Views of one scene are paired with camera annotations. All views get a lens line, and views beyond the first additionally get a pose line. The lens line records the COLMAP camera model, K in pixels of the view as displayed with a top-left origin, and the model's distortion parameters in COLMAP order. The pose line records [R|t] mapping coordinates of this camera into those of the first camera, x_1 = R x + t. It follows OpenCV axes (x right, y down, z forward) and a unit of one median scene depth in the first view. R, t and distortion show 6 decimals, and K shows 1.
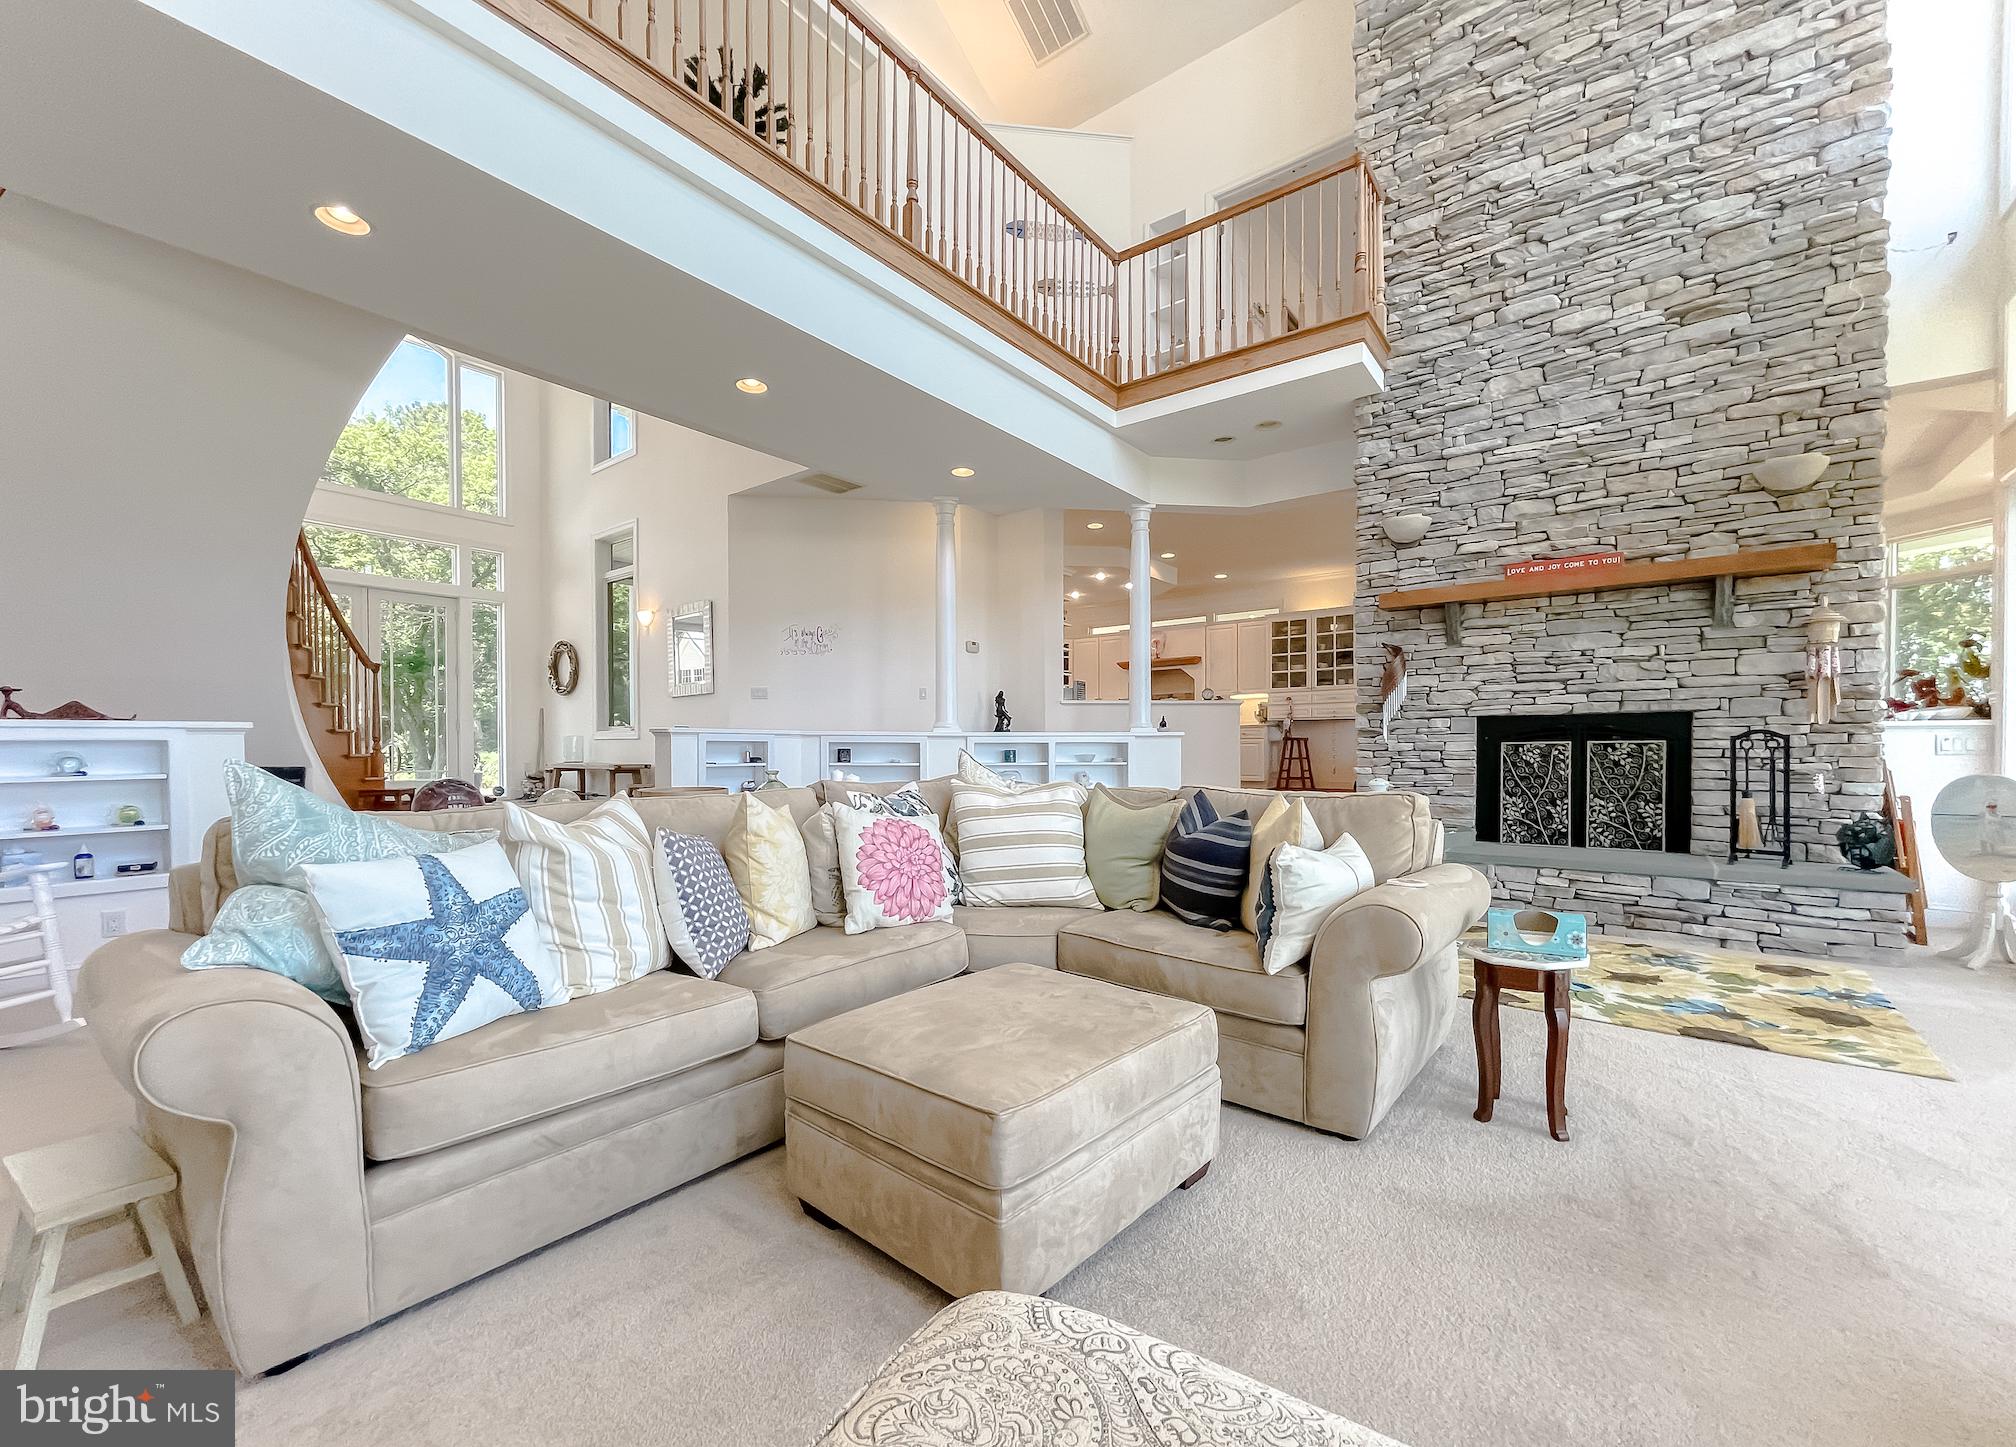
lens RADIAL K [[825.0, 0, 997.7], [0, 825.0, 761.7], [0, 0, 1]] dist [0.001370, 0.000343]
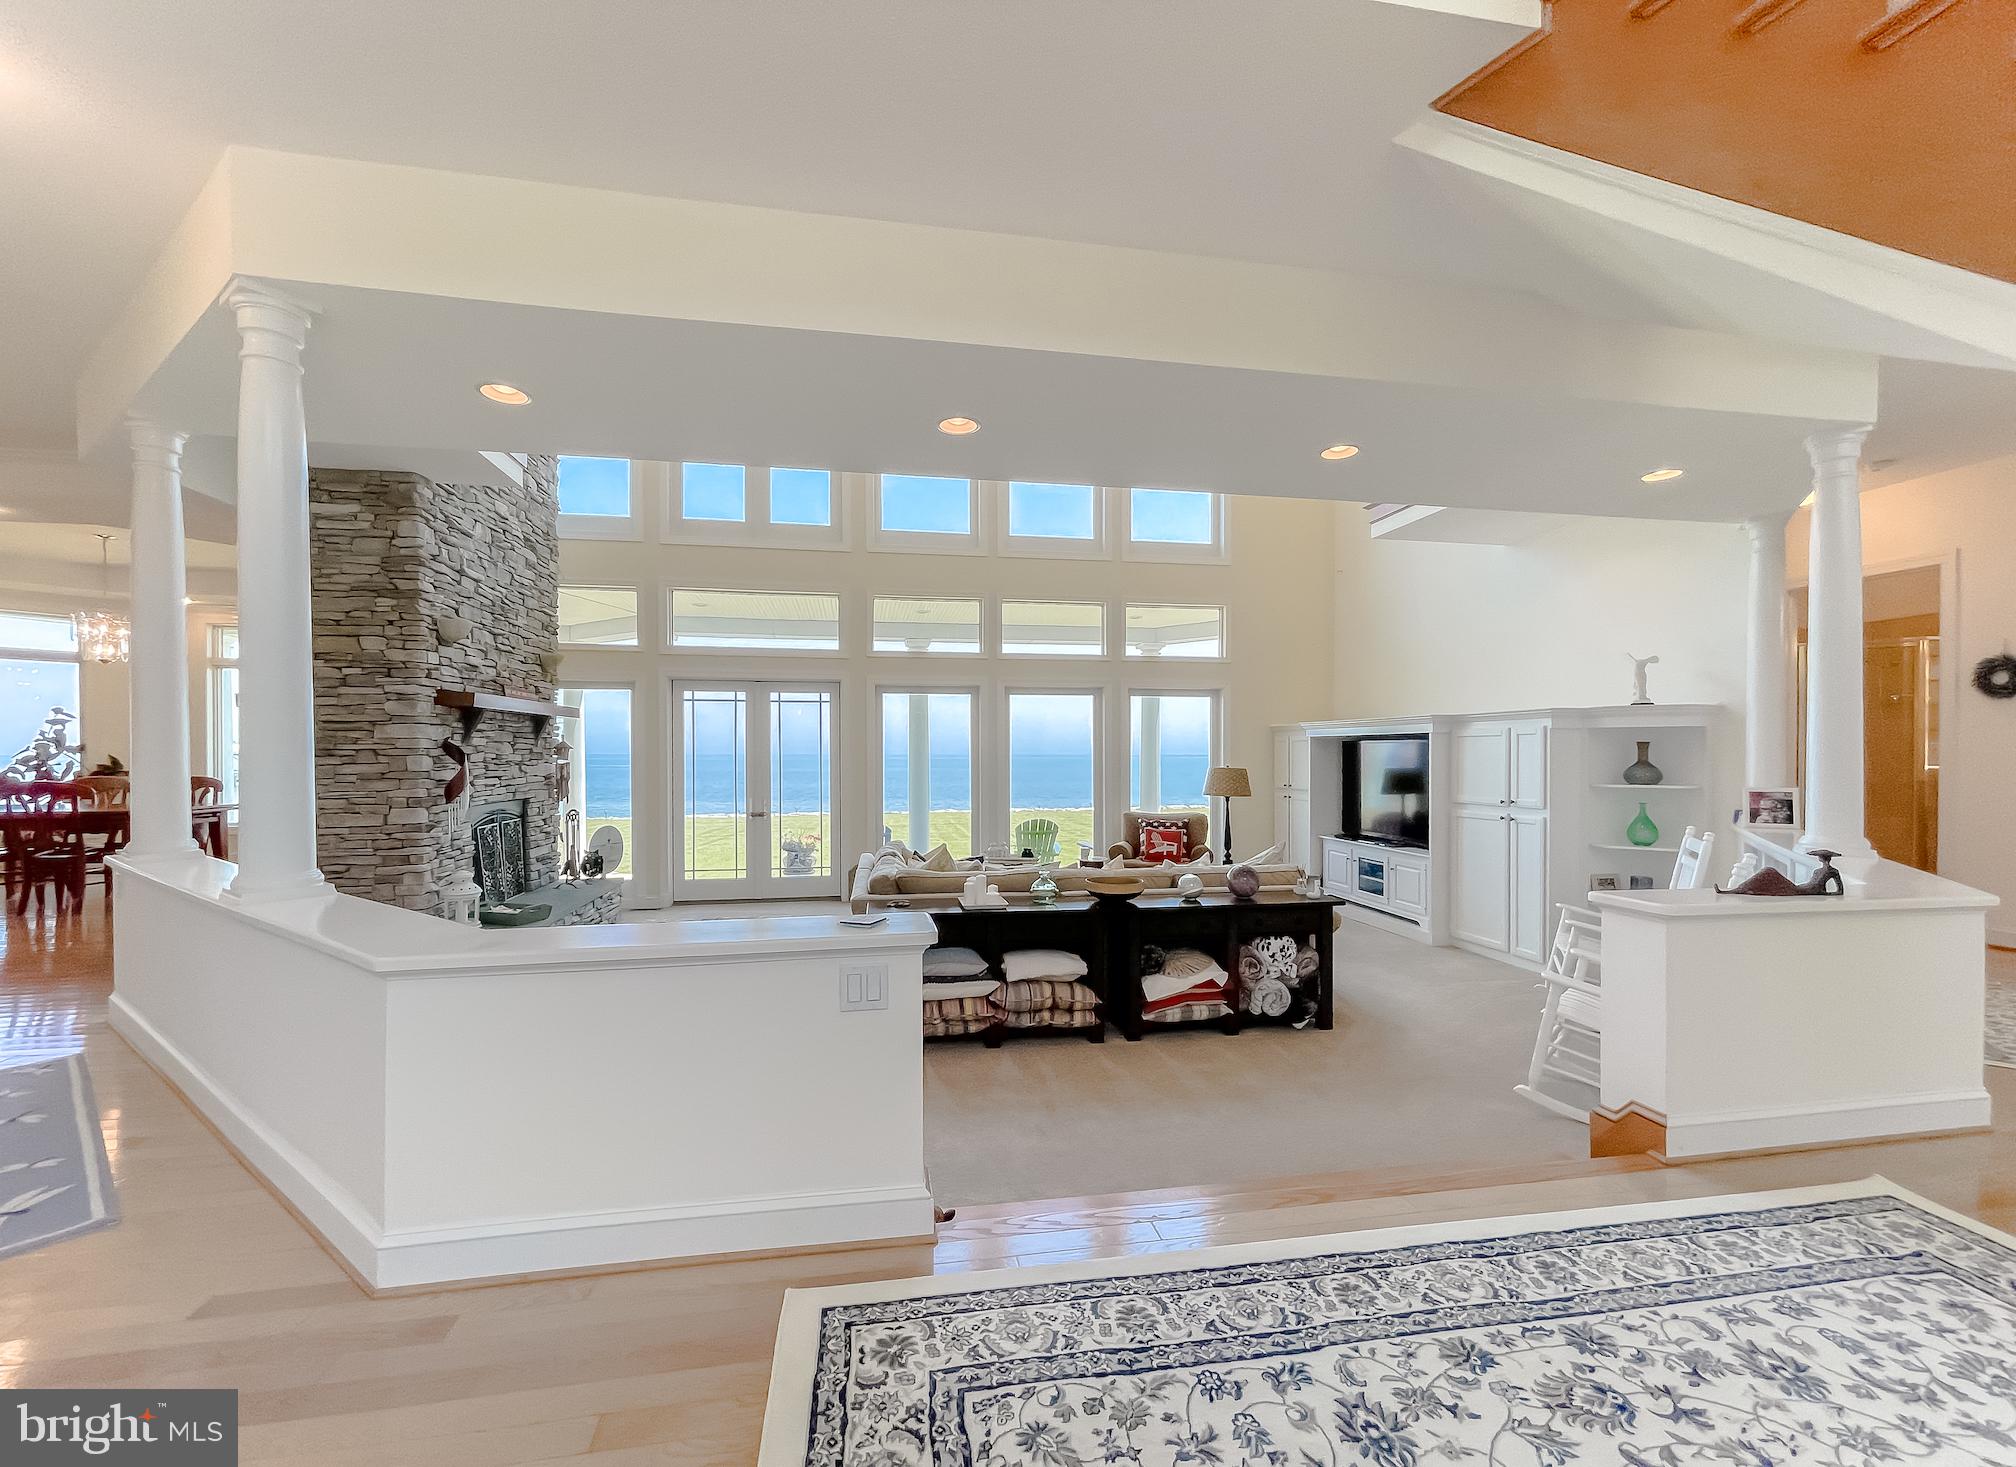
lens RADIAL K [[815.5, 0, 1005.4], [0, 815.5, 759.9], [0, 0, 1]] dist [-0.001213, -0.000428]
pose [[-0.745678, -0.001964, 0.666303, -0.779159], [0.014525, 0.999710, 0.019202, -0.138710], [-0.666148, 0.023996, -0.745434, 1.432832]]
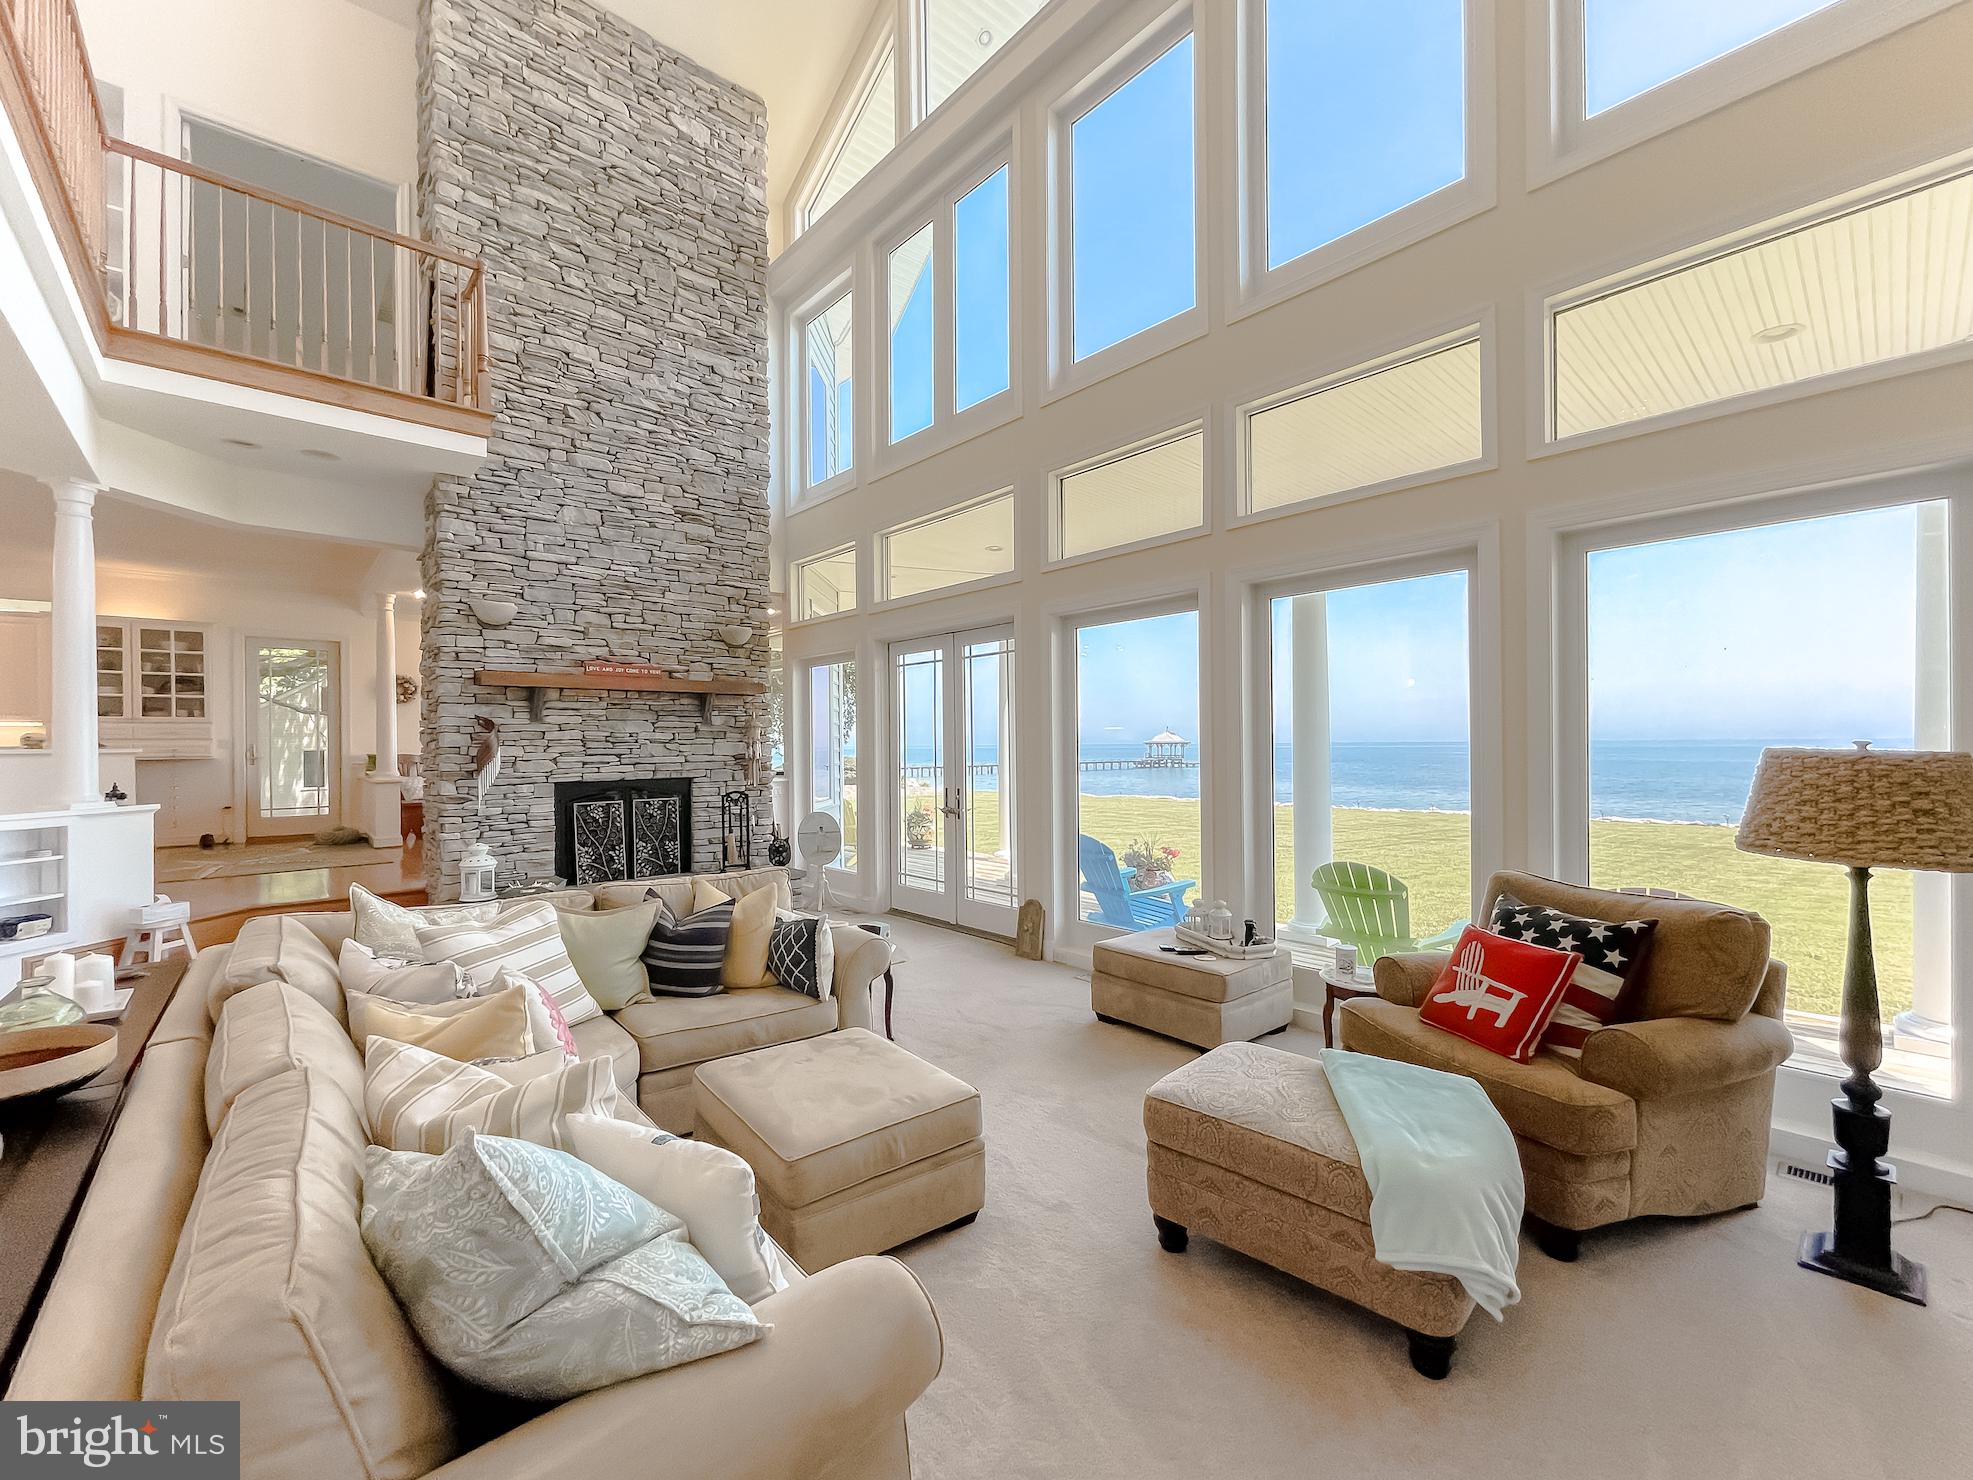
lens RADIAL K [[824.7, 0, 986.5], [0, 824.7, 740.0], [0, 0, 1]] dist [-0.002948, 0.000284]
pose [[0.181623, 0.007121, 0.983342, -0.504365], [0.023944, 0.999645, -0.011661, -0.092774], [-0.983077, 0.025663, 0.181388, 0.182633]]
